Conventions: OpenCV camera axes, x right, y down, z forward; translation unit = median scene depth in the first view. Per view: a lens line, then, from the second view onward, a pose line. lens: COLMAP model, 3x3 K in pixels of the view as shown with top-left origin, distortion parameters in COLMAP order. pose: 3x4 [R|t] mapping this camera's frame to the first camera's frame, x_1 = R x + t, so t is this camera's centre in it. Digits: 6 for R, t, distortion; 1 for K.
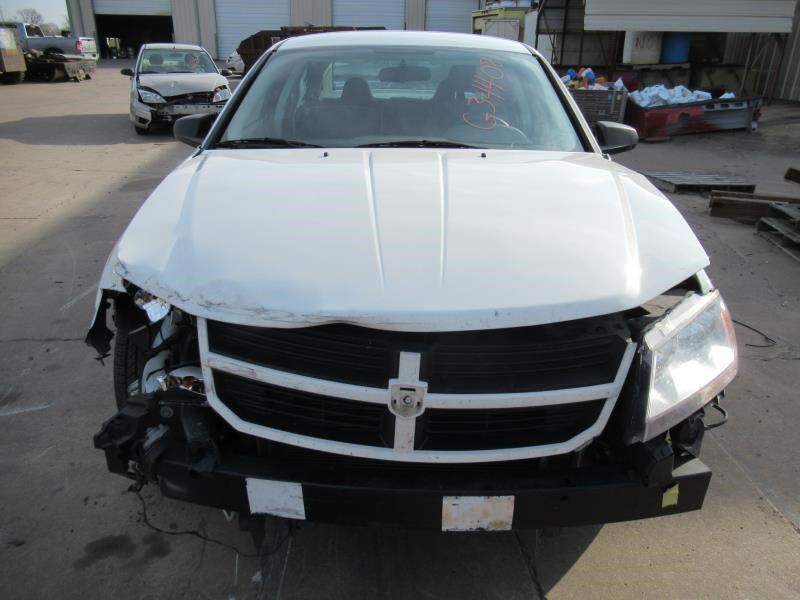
lens RADIAL K [[599.6, 0, 409.6], [0, 599.6, 299.2], [0, 0, 1]] dist [-0.012362, -0.000553]
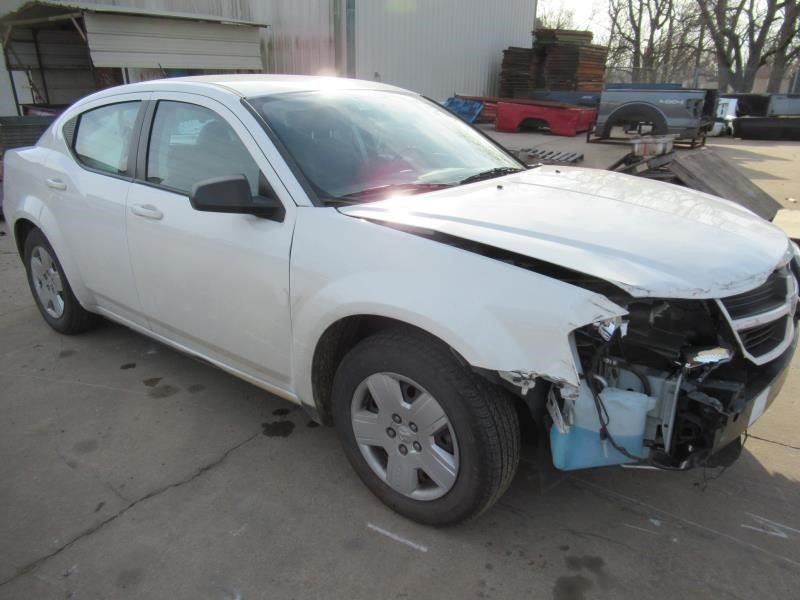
lens RADIAL K [[599.6, 0, 409.6], [0, 599.6, 299.2], [0, 0, 1]] dist [-0.012362, -0.000553]
pose [[0.621151, -0.271497, 0.735160, -0.273249], [0.307162, 0.947360, 0.090336, -0.046687], [-0.720988, 0.169701, 0.671847, 0.095638]]
